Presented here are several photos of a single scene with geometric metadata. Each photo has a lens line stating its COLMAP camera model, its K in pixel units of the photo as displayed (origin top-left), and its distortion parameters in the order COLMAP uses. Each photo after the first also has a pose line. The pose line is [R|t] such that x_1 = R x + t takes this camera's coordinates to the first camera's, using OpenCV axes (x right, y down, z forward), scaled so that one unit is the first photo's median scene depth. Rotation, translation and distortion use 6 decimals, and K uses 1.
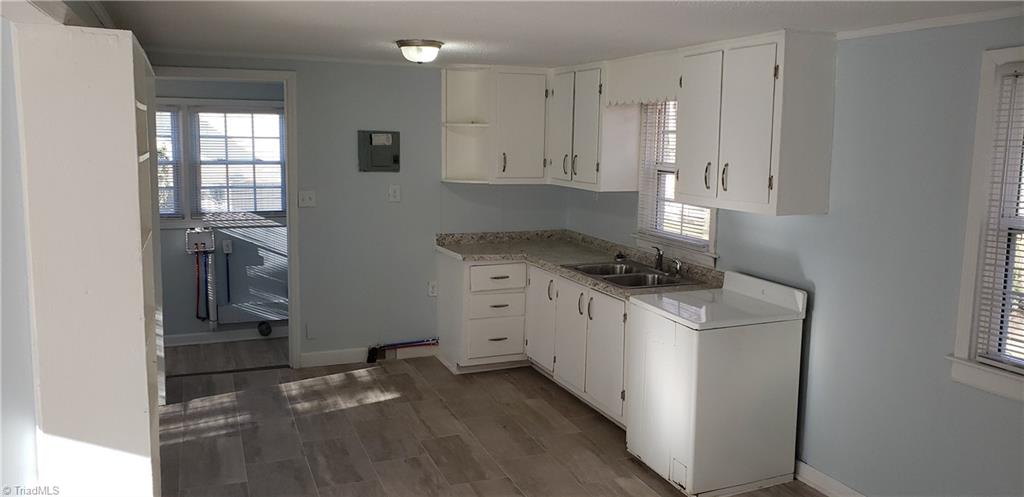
lens RADIAL K [[776.0, 0, 511.0], [0, 776.0, 241.5], [0, 0, 1]] dist [0.011095, 0.001015]
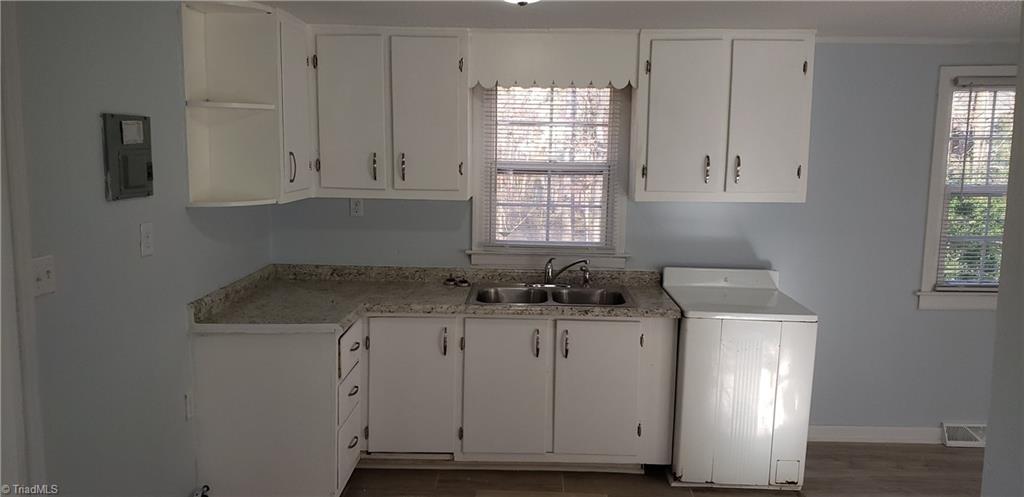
lens RADIAL K [[802.9, 0, 512.0], [0, 802.9, 248.5], [0, 0, 1]] dist [0.001264, -0.001625]
pose [[0.410065, -0.133537, 0.902227, -0.662805], [0.119688, 0.988548, 0.091915, -0.095355], [-0.904169, 0.070294, 0.421352, 0.714971]]
